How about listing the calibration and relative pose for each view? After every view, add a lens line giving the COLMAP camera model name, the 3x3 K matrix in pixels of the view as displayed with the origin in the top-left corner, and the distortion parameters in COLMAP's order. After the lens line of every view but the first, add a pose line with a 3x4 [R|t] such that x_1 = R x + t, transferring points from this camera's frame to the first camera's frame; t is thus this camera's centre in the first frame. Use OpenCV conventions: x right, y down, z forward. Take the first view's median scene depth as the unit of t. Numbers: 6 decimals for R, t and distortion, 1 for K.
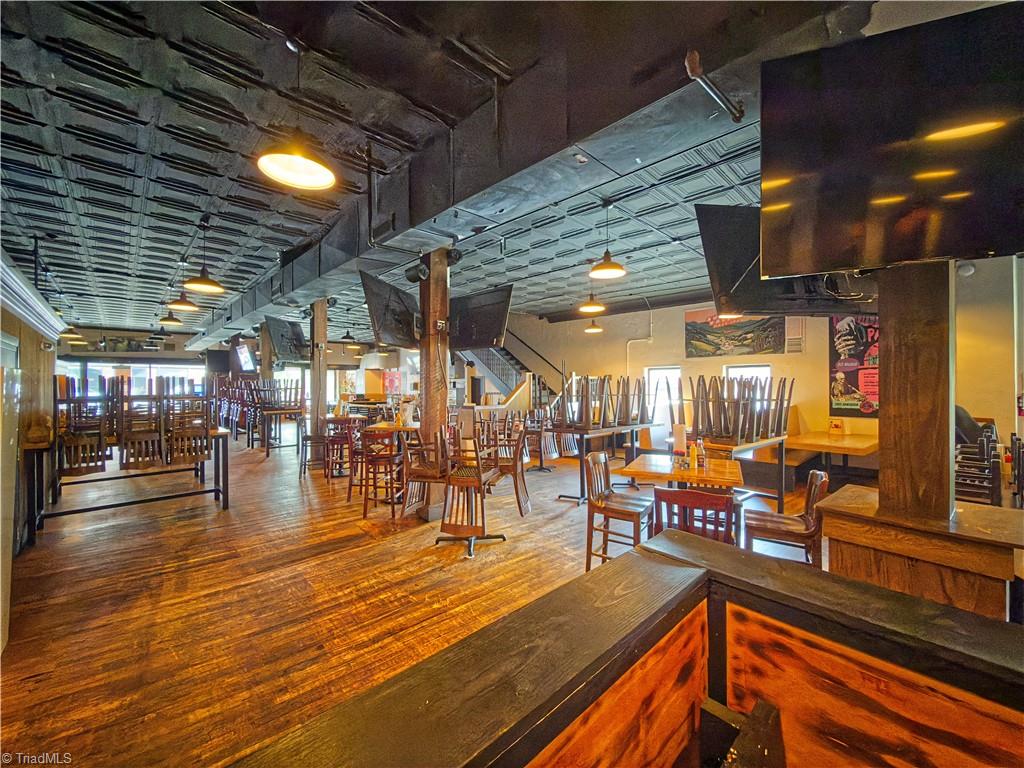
lens RADIAL K [[410.3, 0, 511.7], [0, 410.3, 384.2], [0, 0, 1]] dist [-0.001149, -0.000298]
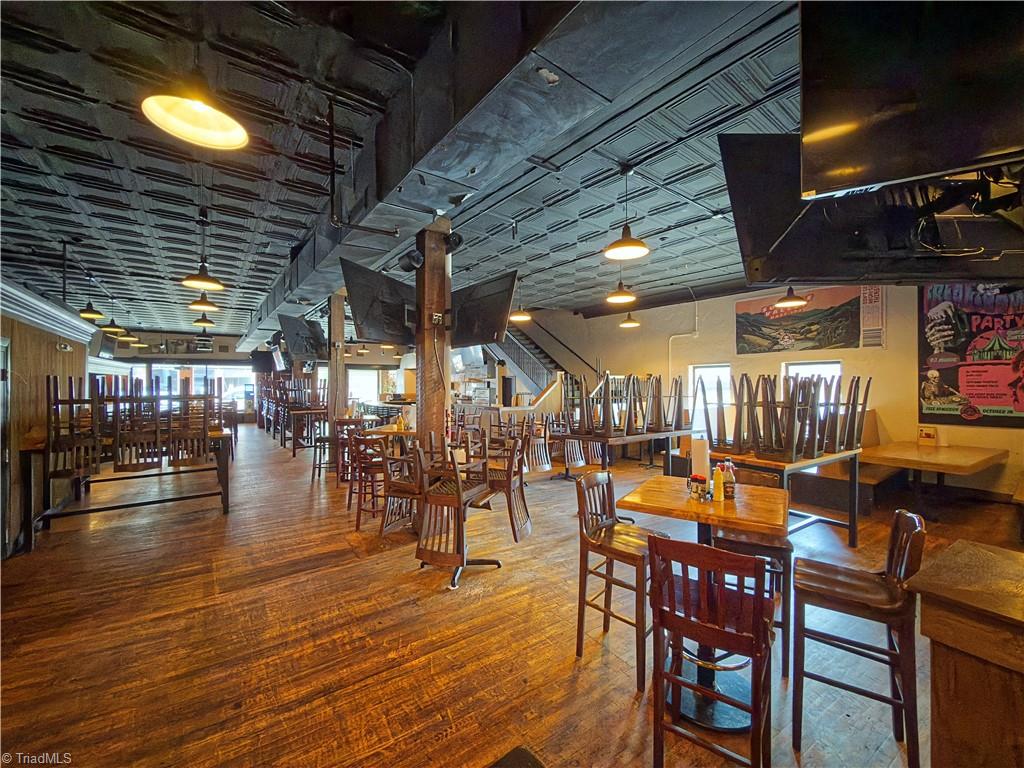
lens RADIAL K [[410.3, 0, 510.7], [0, 410.3, 383.9], [0, 0, 1]] dist [-0.001149, -0.000298]
pose [[0.992864, -0.000034, -0.119251, 0.093983], [0.000065, 1.000000, 0.000261, -0.001654], [0.119251, -0.000267, 0.992864, 0.133852]]
